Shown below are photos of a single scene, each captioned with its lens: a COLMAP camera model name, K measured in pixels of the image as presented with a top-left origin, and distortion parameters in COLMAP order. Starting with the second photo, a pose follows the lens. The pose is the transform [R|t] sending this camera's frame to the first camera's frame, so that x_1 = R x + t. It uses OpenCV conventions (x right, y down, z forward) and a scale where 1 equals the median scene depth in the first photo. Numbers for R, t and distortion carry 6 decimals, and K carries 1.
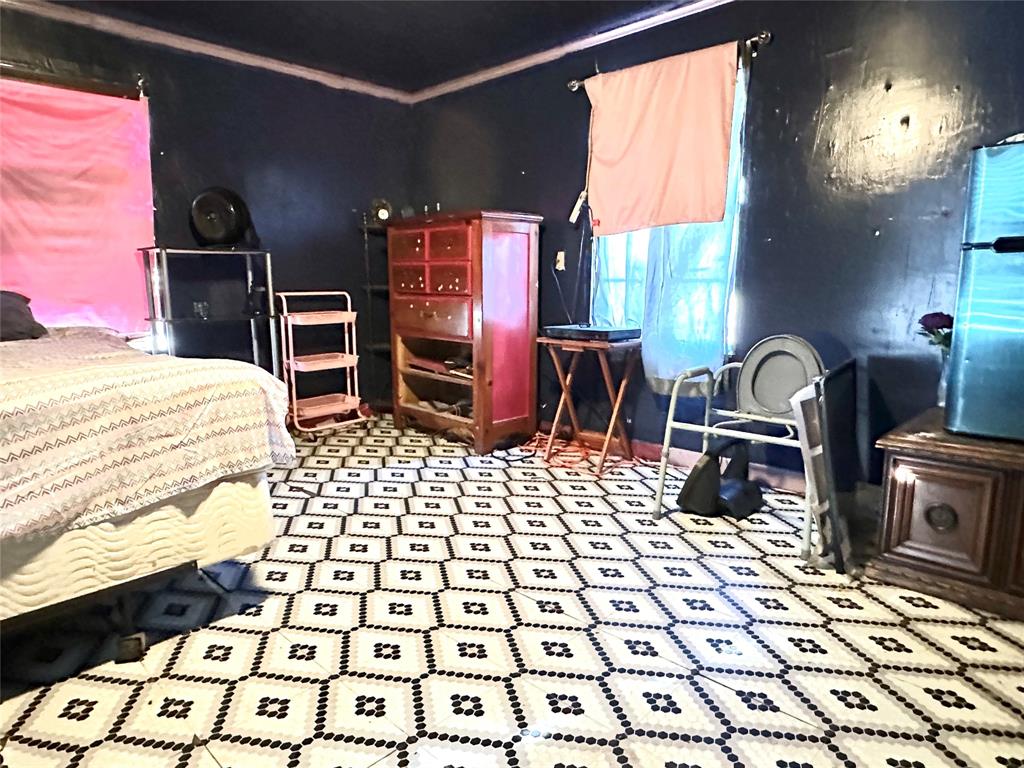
lens RADIAL K [[637.6, 0, 512.0], [0, 637.6, 384.0], [0, 0, 1]] dist [-0.002045, -0.001806]
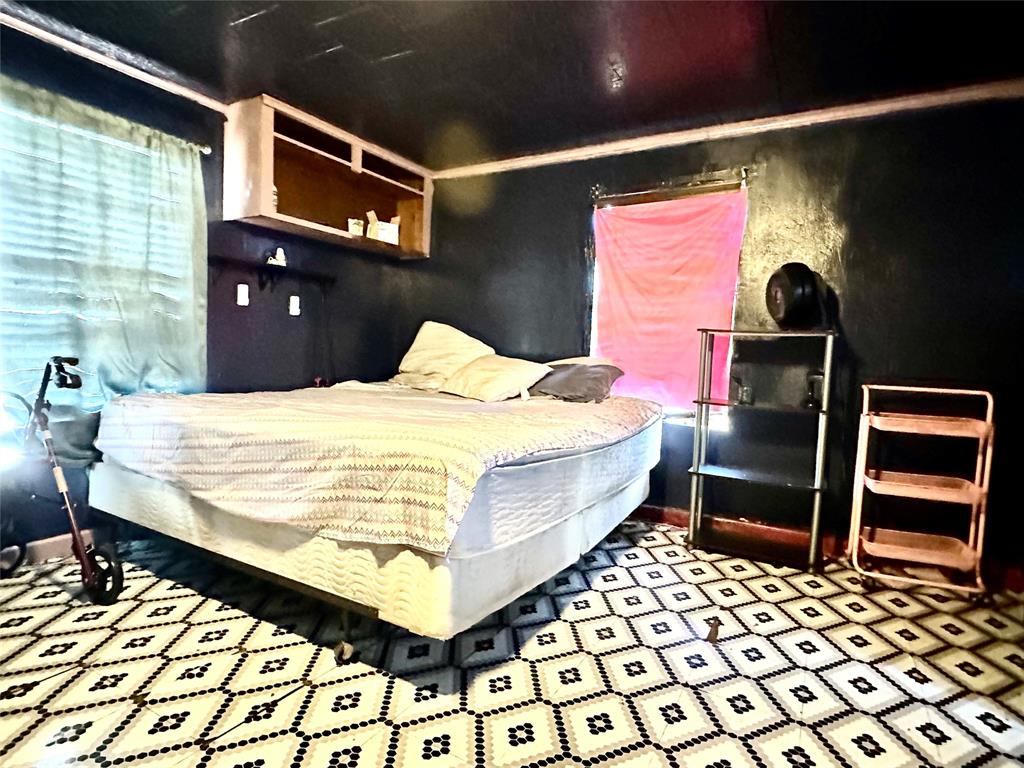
lens RADIAL K [[561.9, 0, 512.0], [0, 561.9, 384.0], [0, 0, 1]] dist [0.000845, 0.000244]
pose [[0.241295, 0.073765, -0.967644, 0.263745], [-0.195772, 0.980307, 0.025912, -0.097725], [0.950500, 0.183185, 0.250984, 0.523110]]
